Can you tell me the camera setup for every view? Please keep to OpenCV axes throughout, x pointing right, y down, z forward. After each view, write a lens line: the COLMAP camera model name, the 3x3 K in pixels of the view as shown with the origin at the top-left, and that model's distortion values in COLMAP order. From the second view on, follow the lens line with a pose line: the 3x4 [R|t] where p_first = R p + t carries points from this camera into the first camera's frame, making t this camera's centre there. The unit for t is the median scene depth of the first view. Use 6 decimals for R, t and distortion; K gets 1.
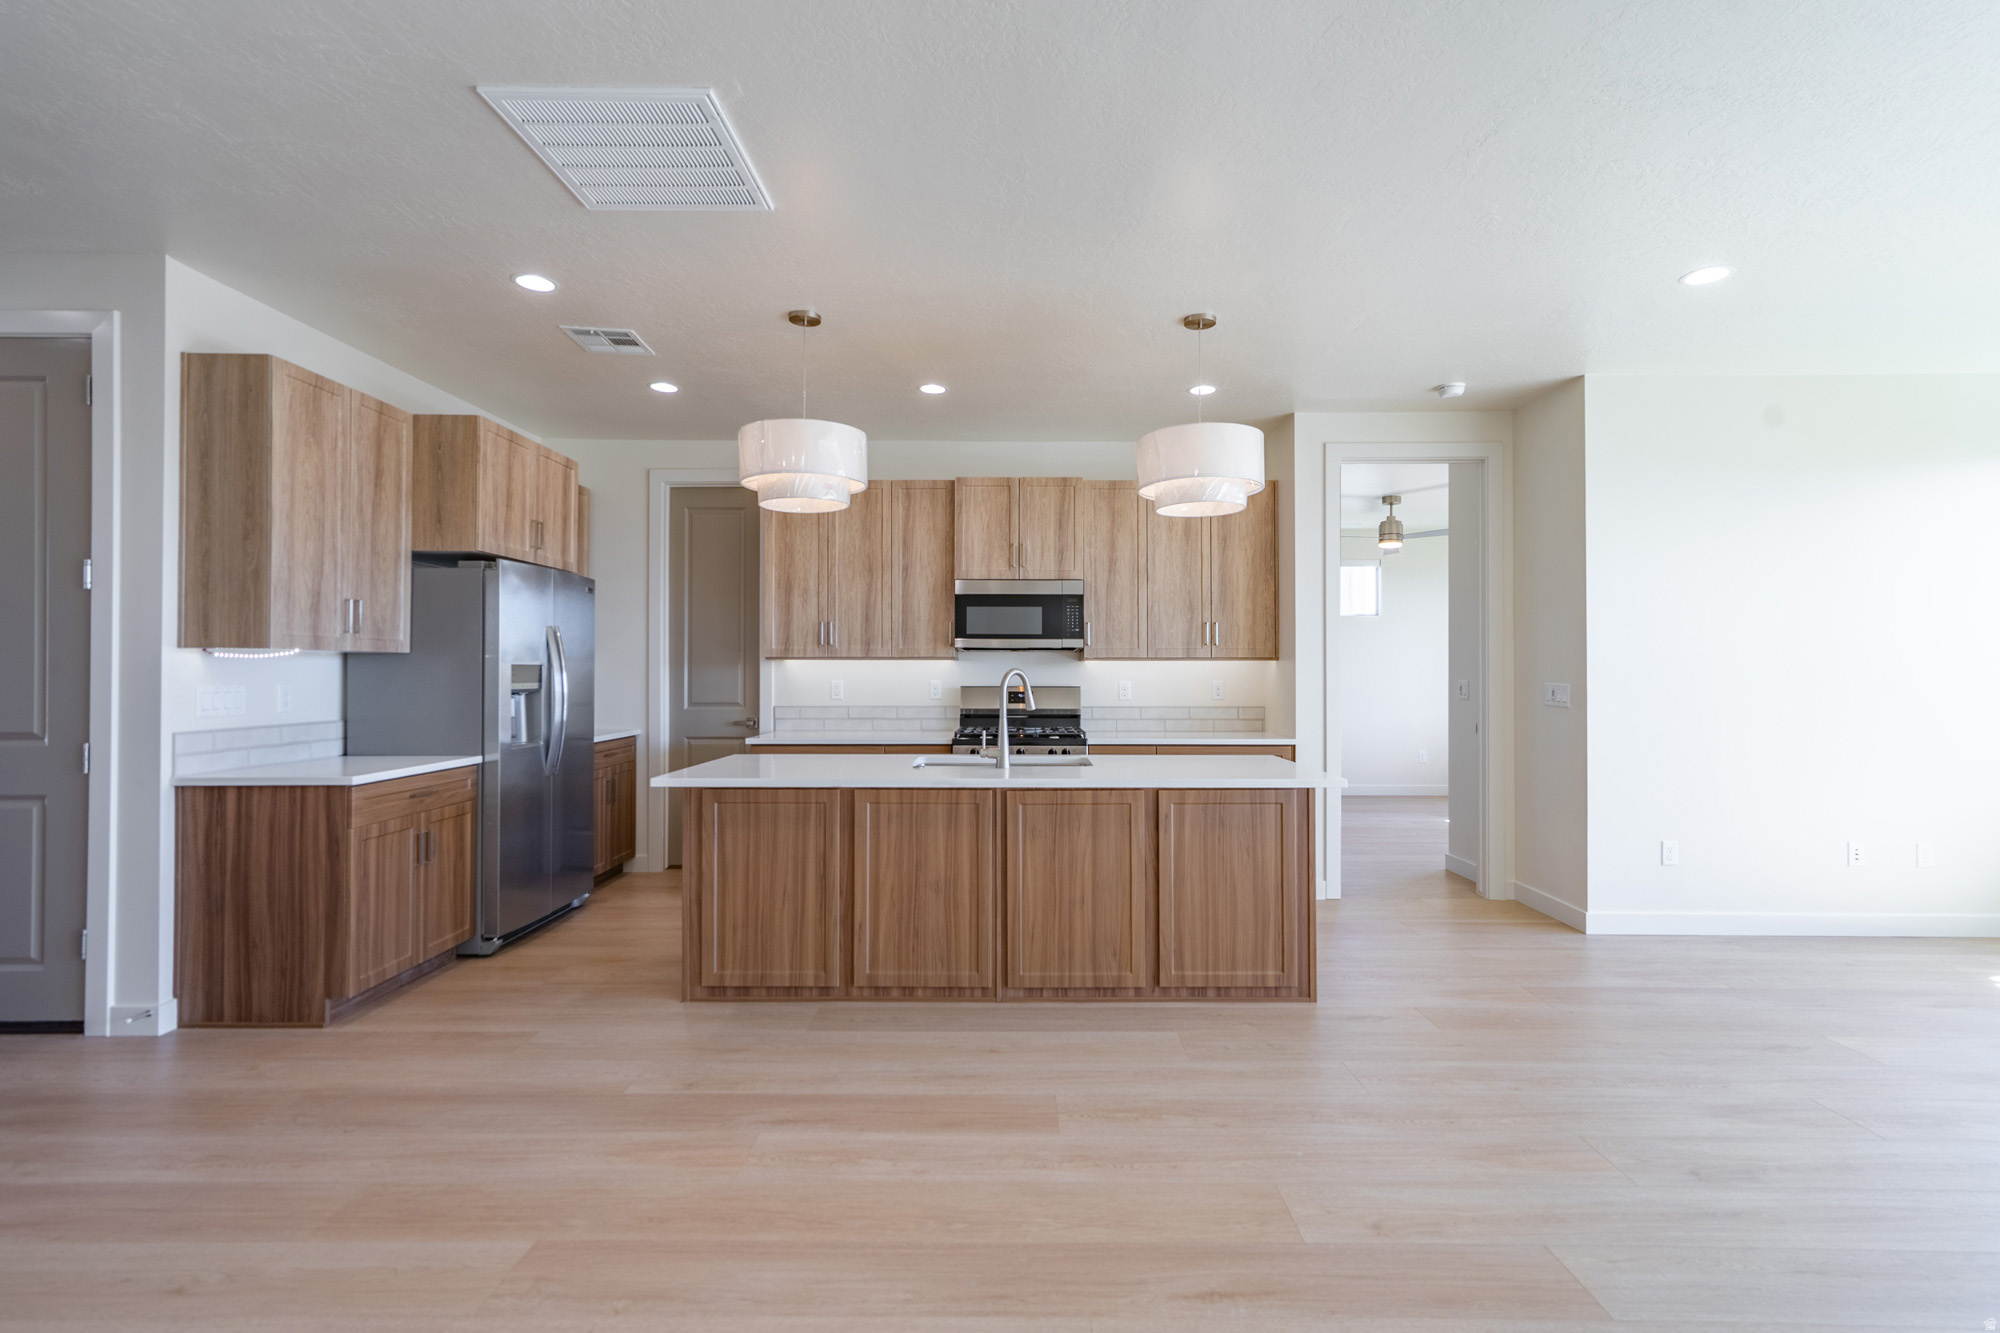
lens RADIAL K [[924.1, 0, 1021.5], [0, 924.1, 649.0], [0, 0, 1]] dist [-0.005343, 0.001520]
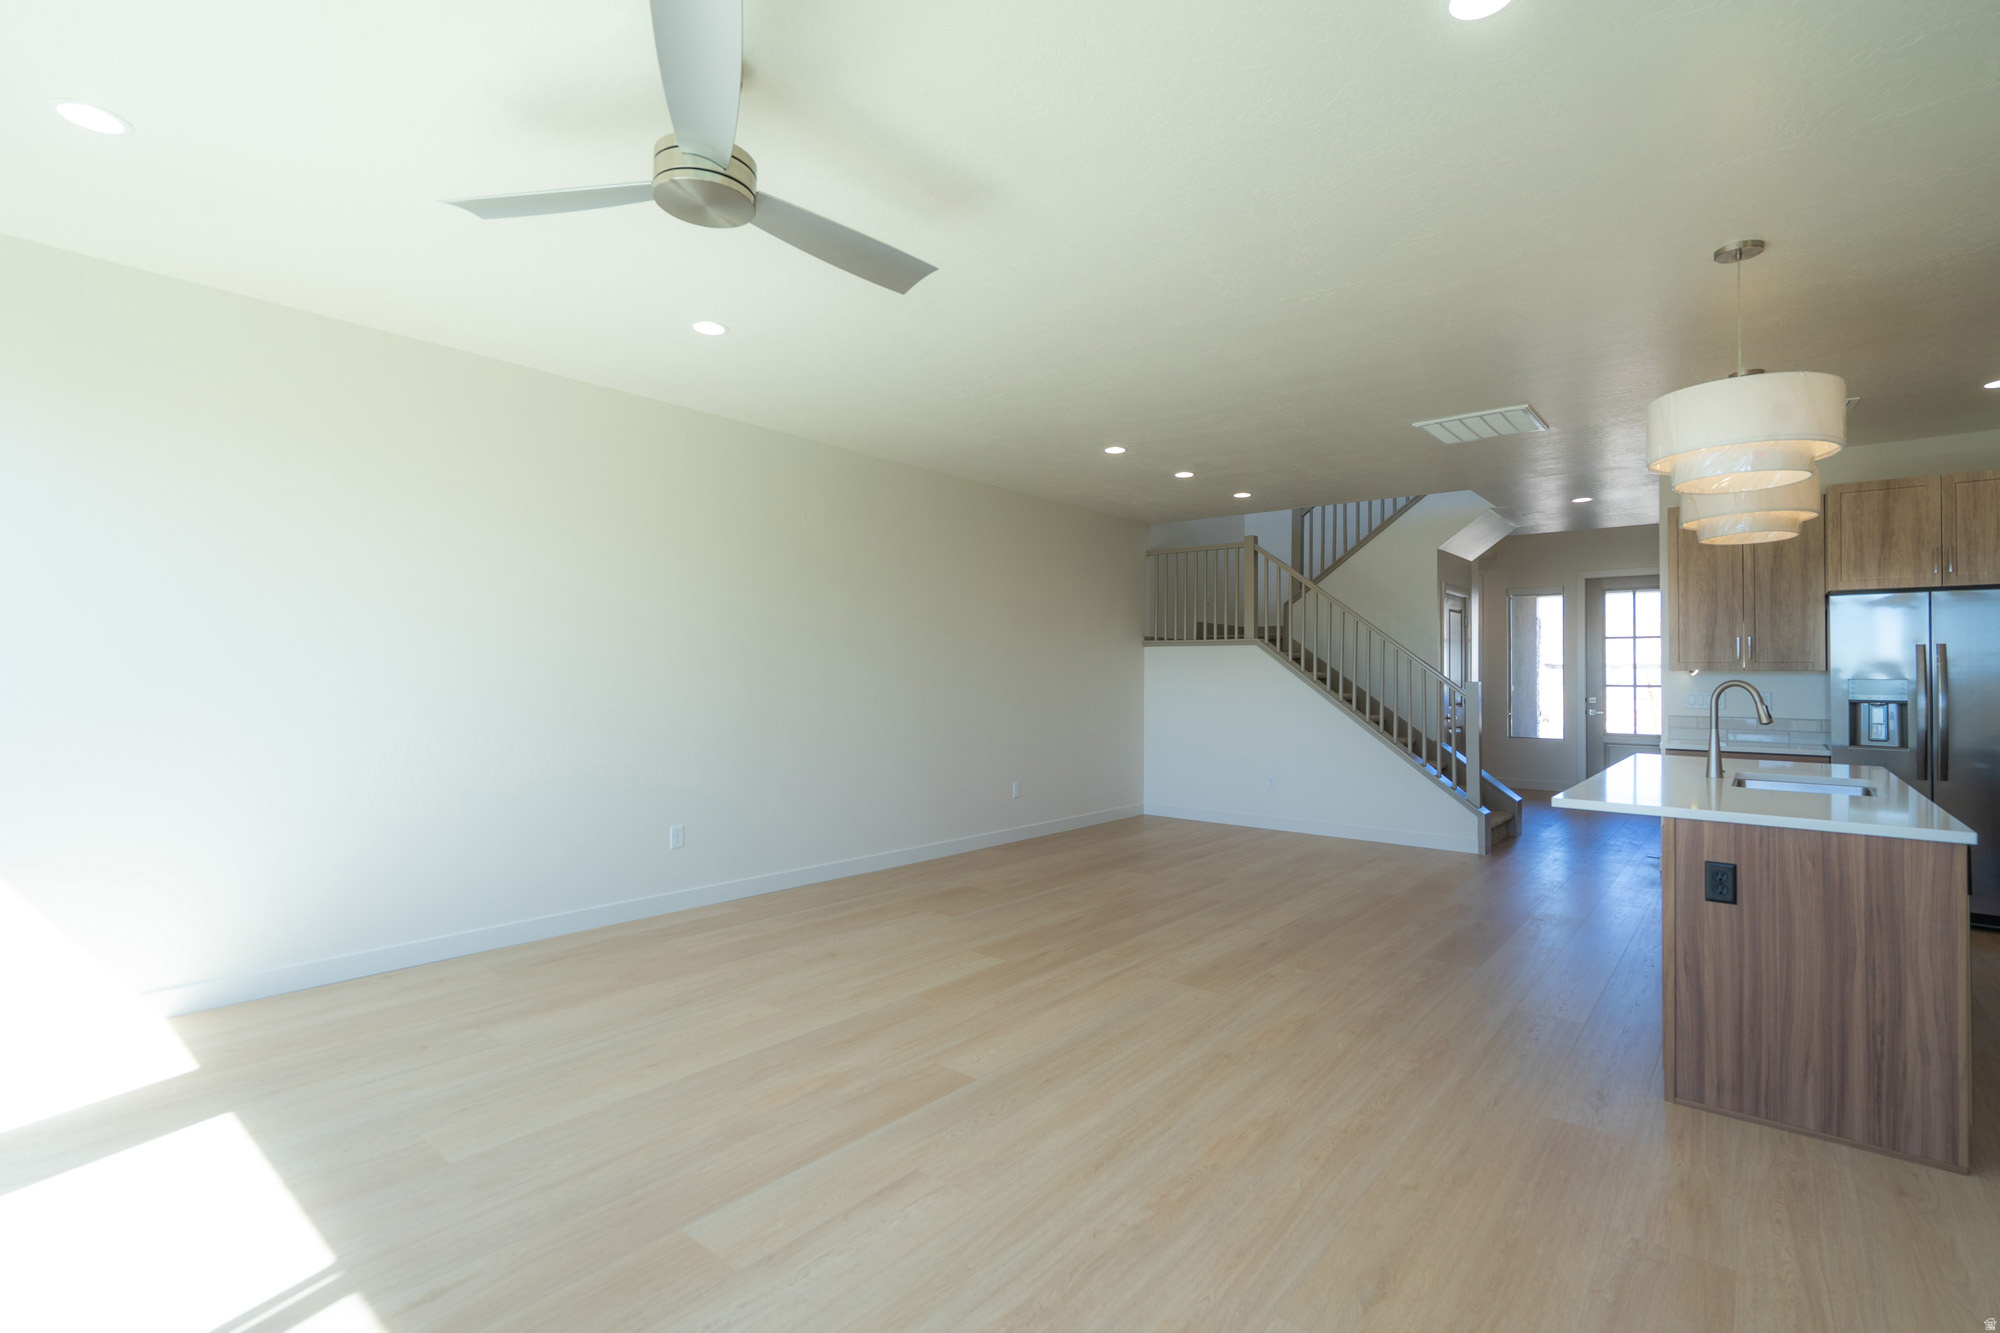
lens RADIAL K [[924.1, 0, 1015.9], [0, 924.1, 652.0], [0, 0, 1]] dist [-0.005343, 0.001520]
pose [[-0.634650, -0.026040, -0.772361, 0.900170], [0.008301, 0.999145, -0.040507, 0.016708], [0.772755, -0.032119, -0.633891, 0.748534]]
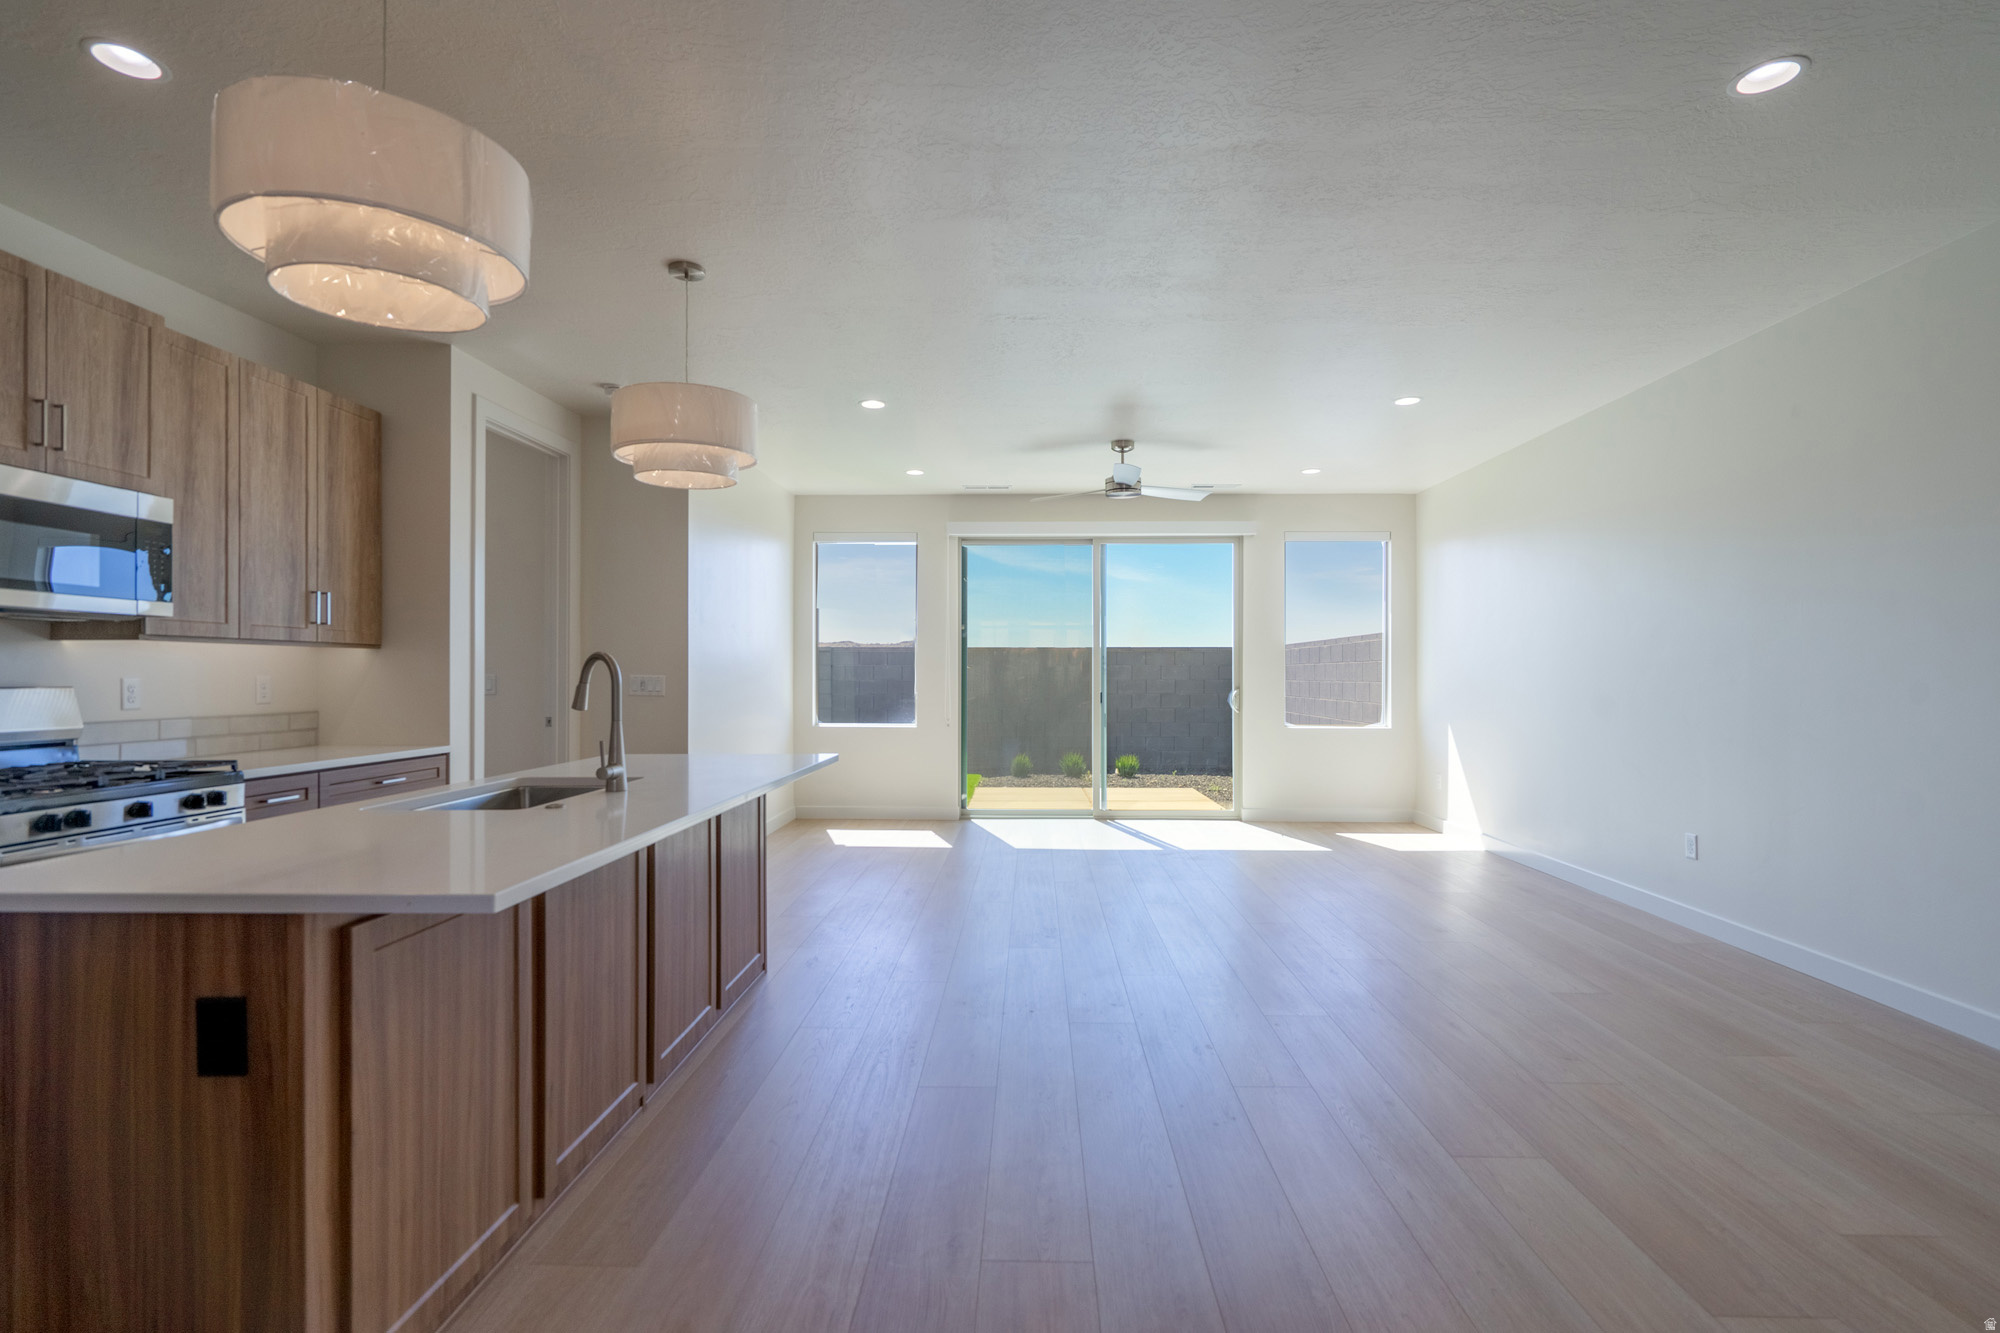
lens RADIAL K [[924.1, 0, 998.0], [0, 924.1, 674.2], [0, 0, 1]] dist [-0.005343, 0.001520]
pose [[0.039306, 0.000217, 0.999227, -0.505014], [-0.023274, 0.999729, 0.000698, 0.022670], [-0.998956, -0.023283, 0.039300, 0.480406]]
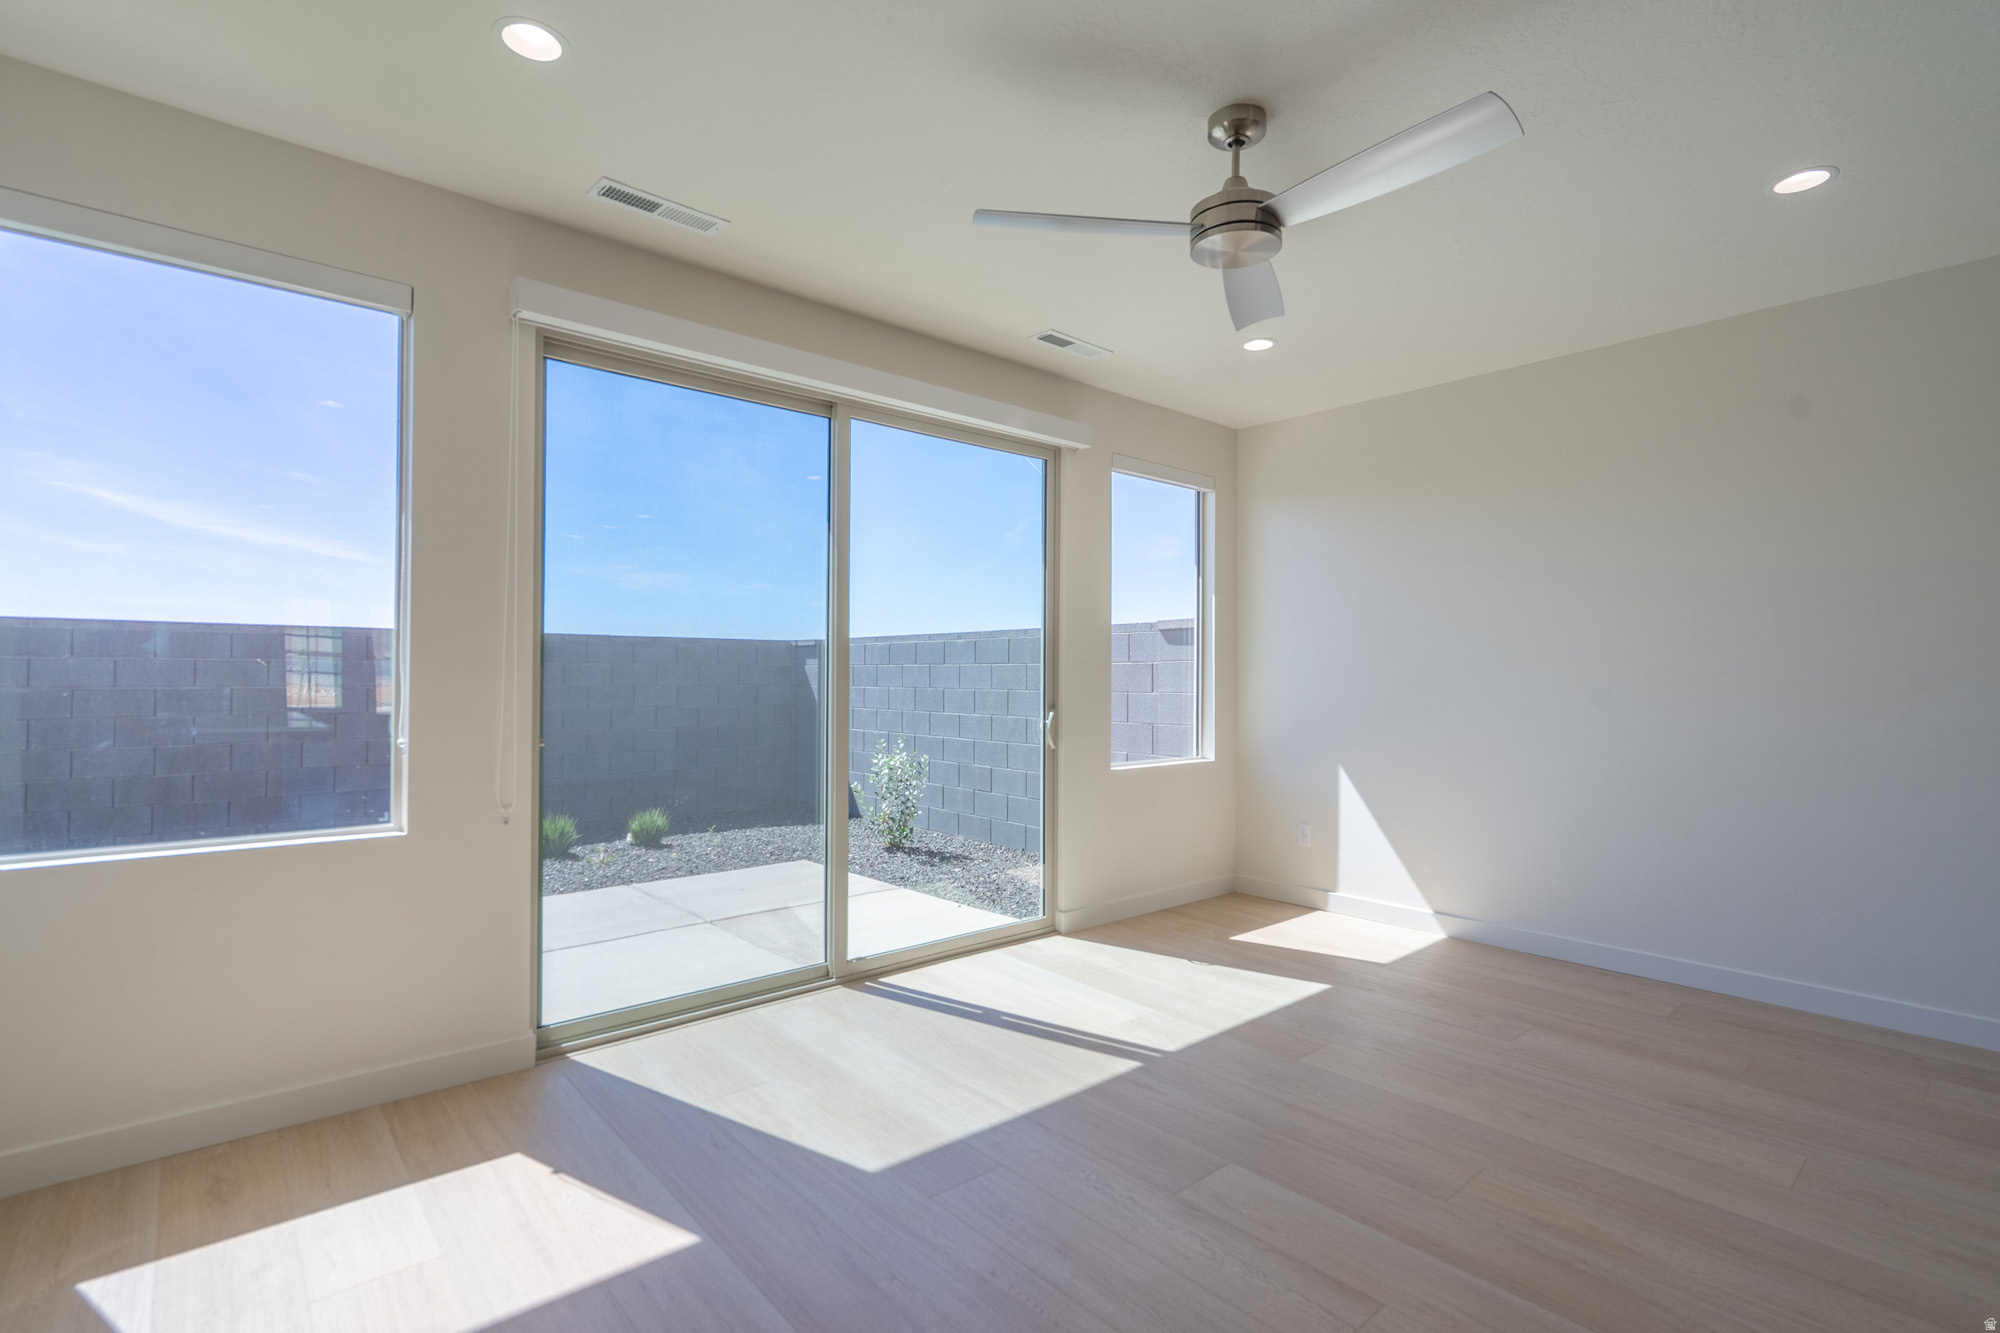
lens RADIAL K [[924.1, 0, 991.3], [0, 924.1, 680.1], [0, 0, 1]] dist [-0.005343, 0.001520]
pose [[-0.650641, -0.009773, 0.759323, 0.380404], [-0.023939, 0.999684, -0.007647, 0.018549], [-0.759008, -0.023153, -0.650669, 0.766361]]
